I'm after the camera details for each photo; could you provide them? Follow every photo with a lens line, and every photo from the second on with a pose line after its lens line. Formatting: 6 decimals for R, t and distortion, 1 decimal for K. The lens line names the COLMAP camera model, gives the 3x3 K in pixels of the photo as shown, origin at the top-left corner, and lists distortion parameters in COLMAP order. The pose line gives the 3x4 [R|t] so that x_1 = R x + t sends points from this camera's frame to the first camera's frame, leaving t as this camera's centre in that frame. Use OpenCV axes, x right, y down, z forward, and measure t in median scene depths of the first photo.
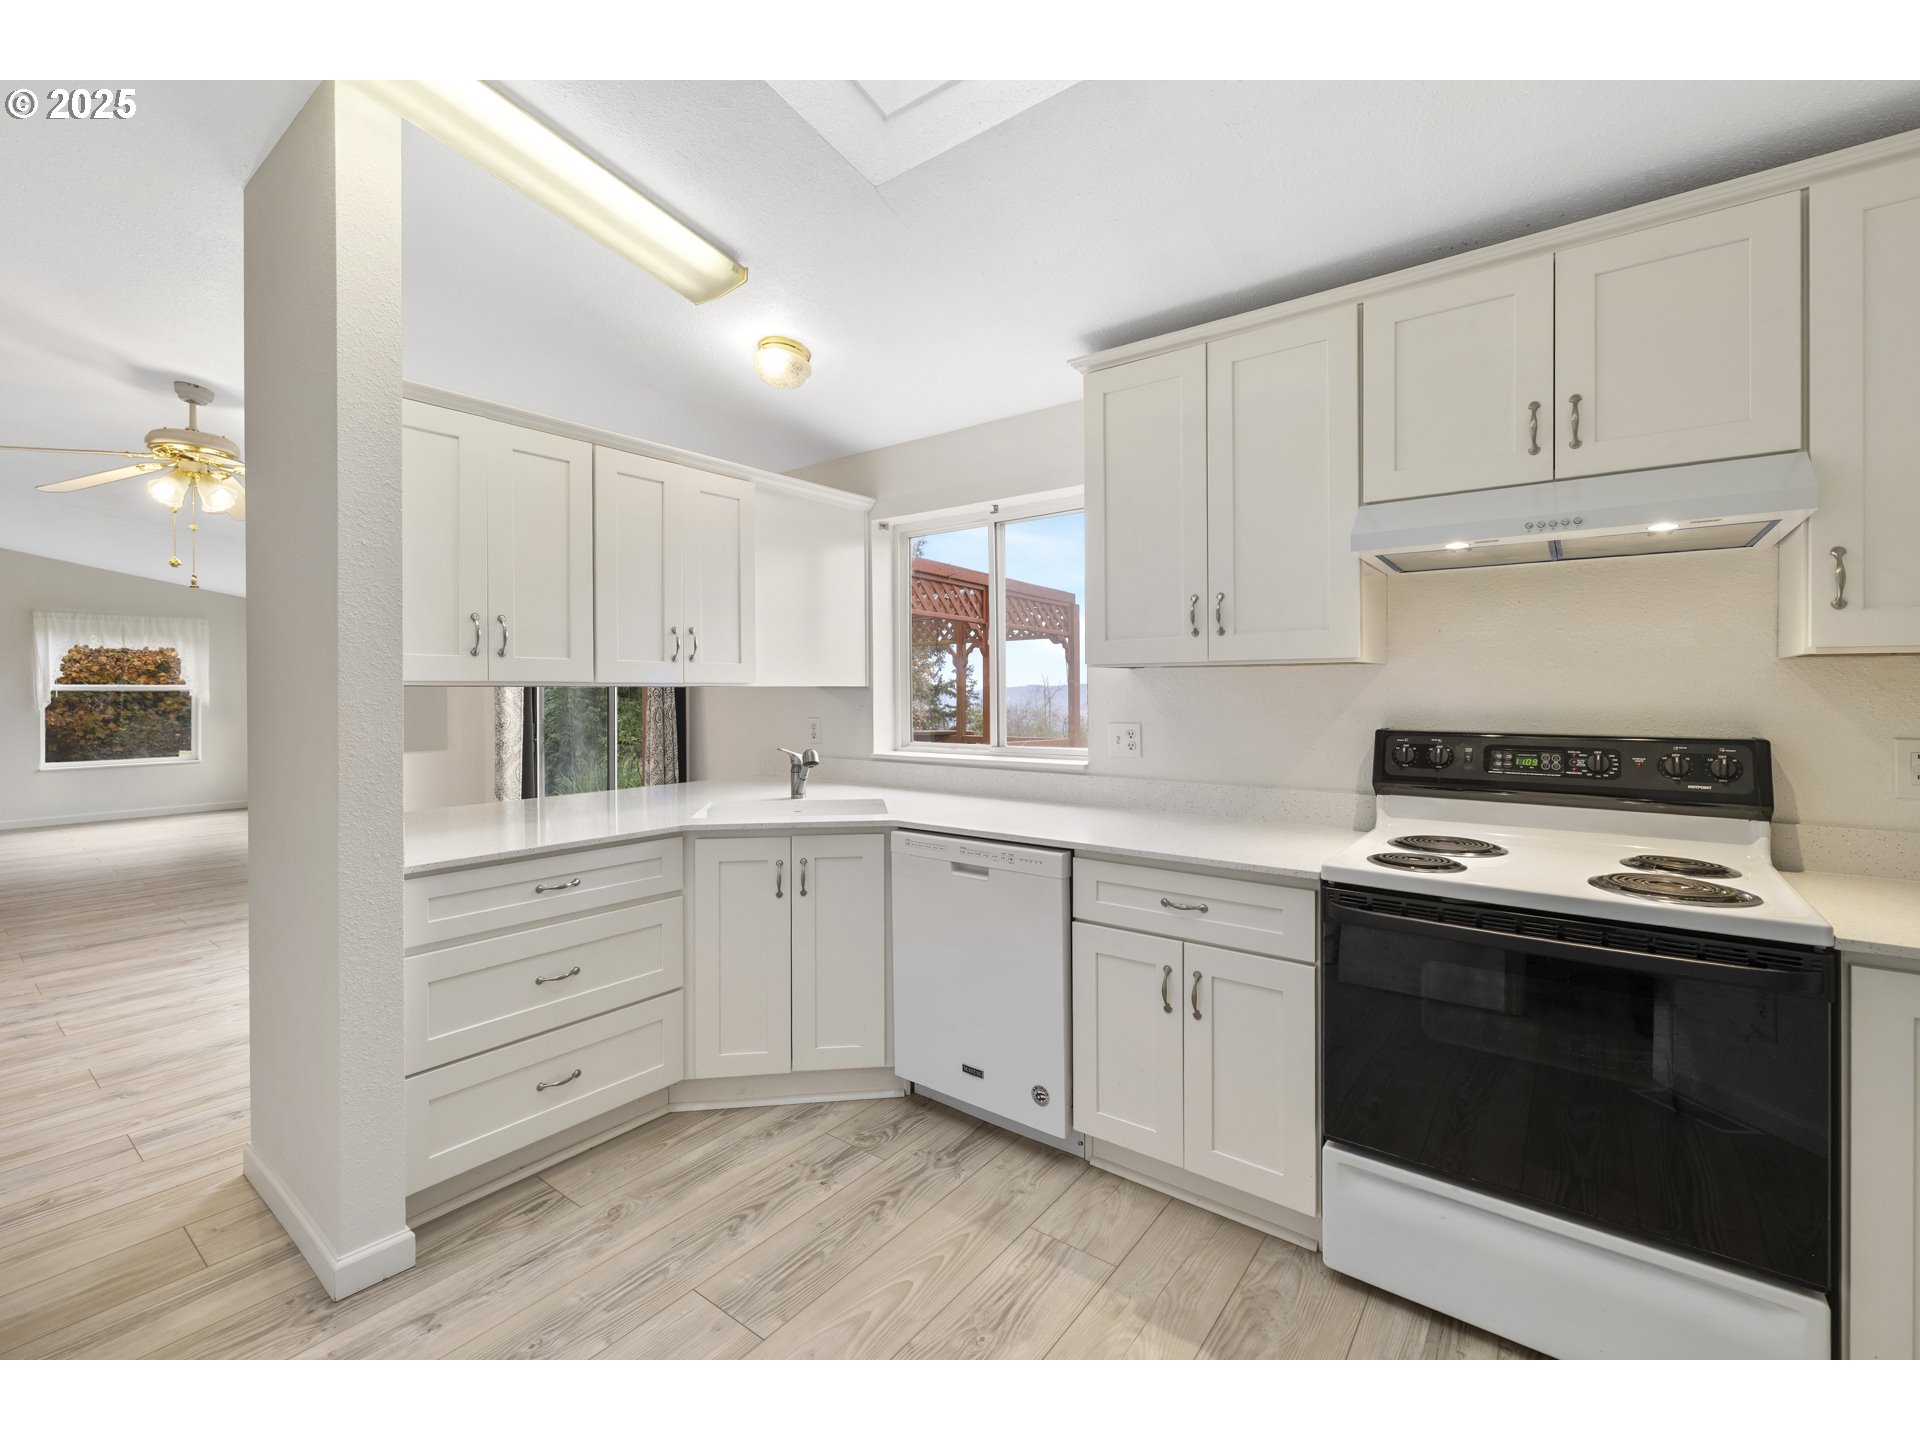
lens RADIAL K [[816.5, 0, 923.8], [0, 816.5, 698.0], [0, 0, 1]] dist [0.002678, -0.000435]
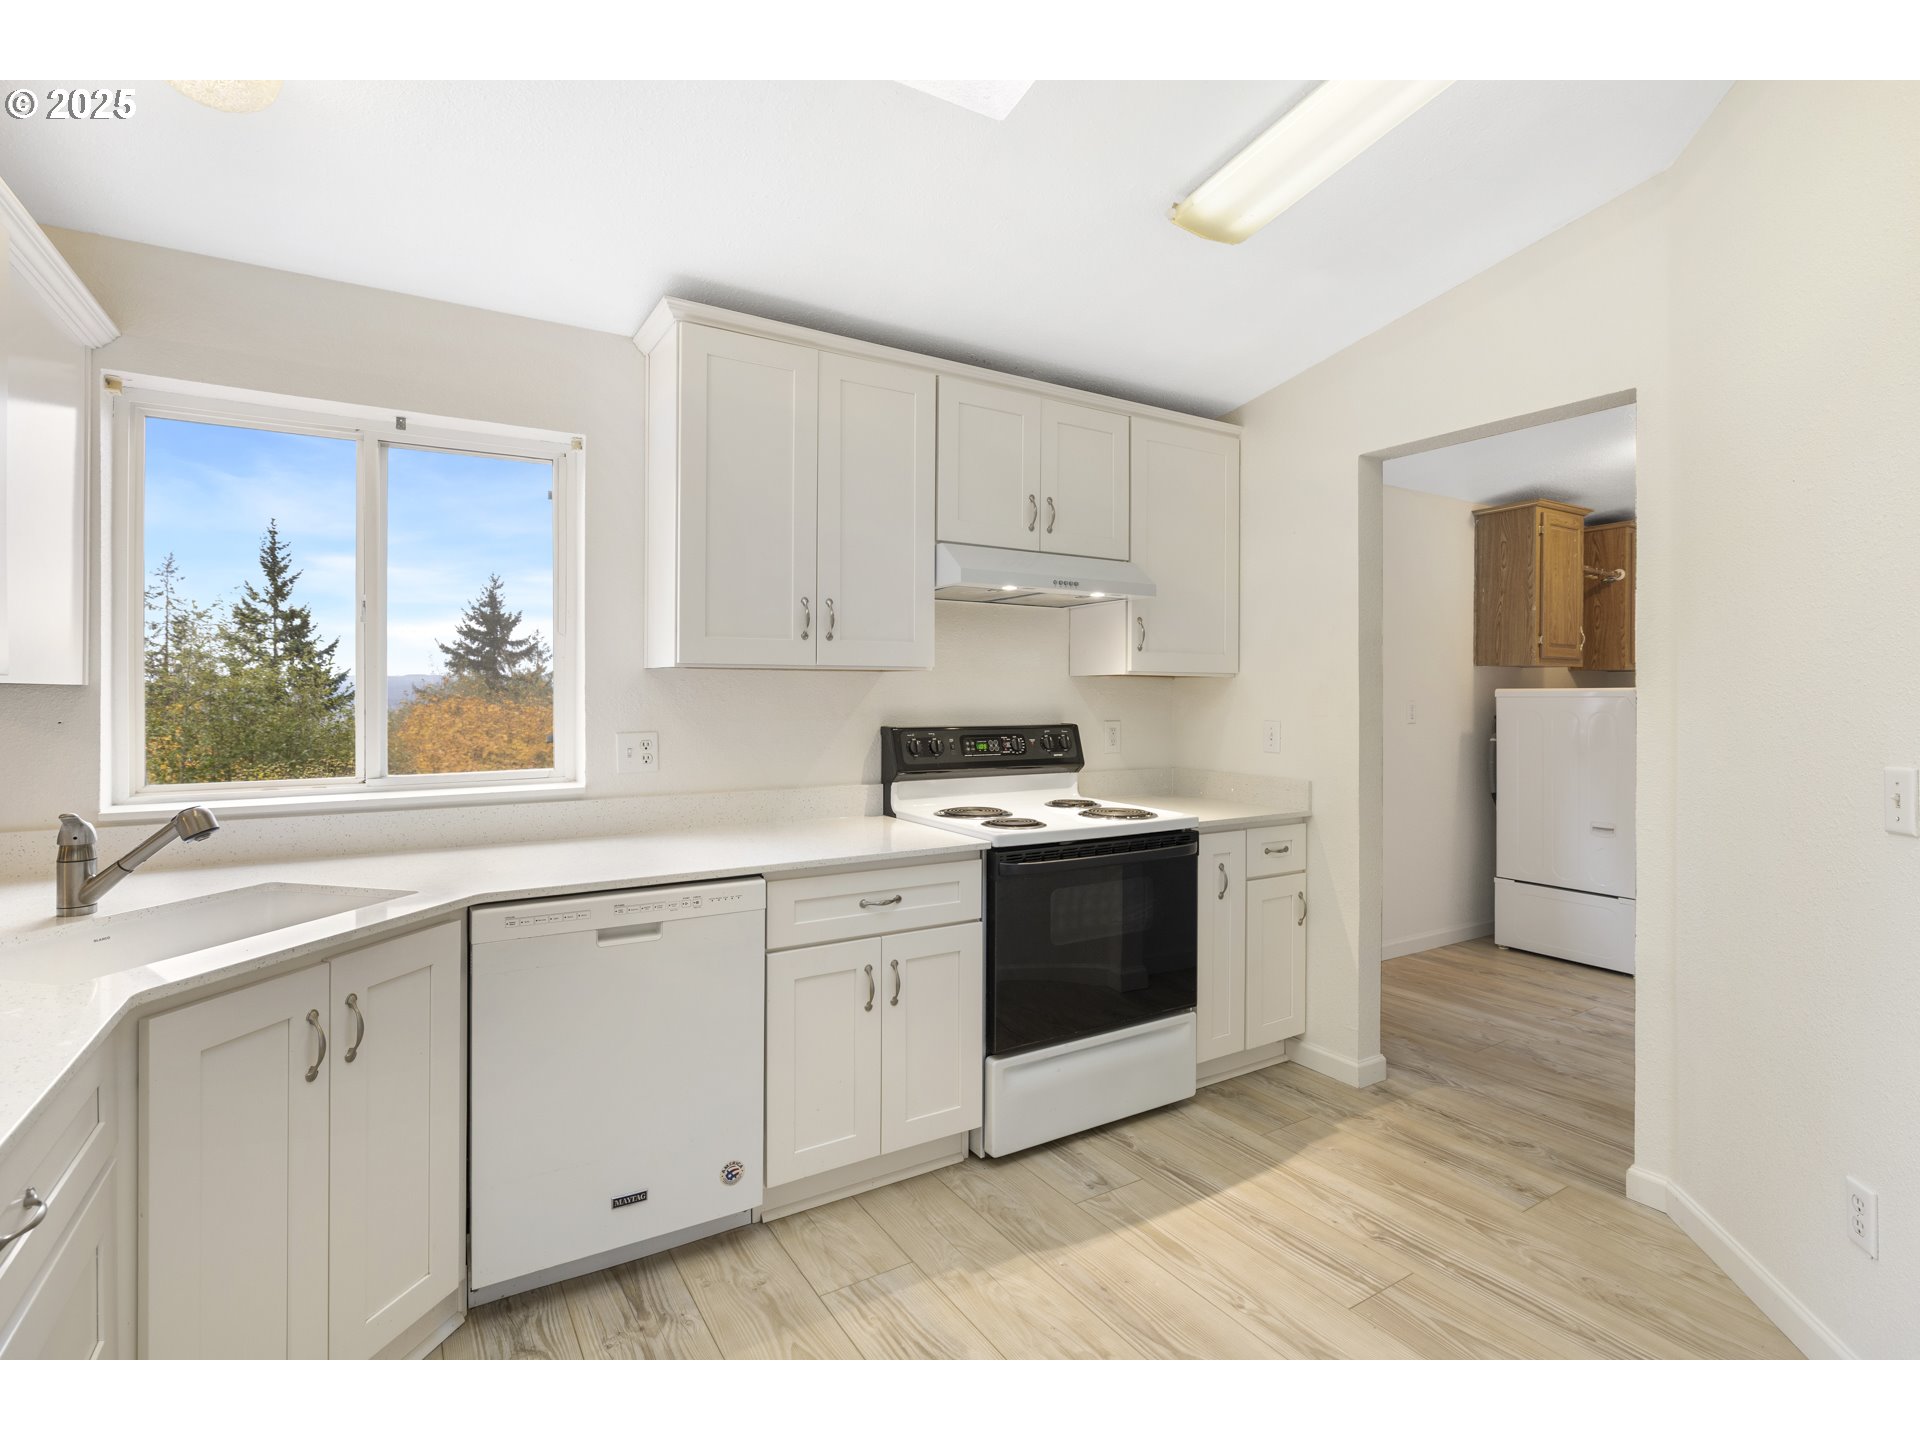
lens RADIAL K [[927.0, 0, 944.6], [0, 927.0, 701.4], [0, 0, 1]] dist [-0.002814, 0.001419]
pose [[0.355753, -0.004821, 0.934567, -0.732490], [0.006977, 0.999973, 0.002502, -0.002217], [-0.934554, 0.005630, 0.355777, 0.490201]]
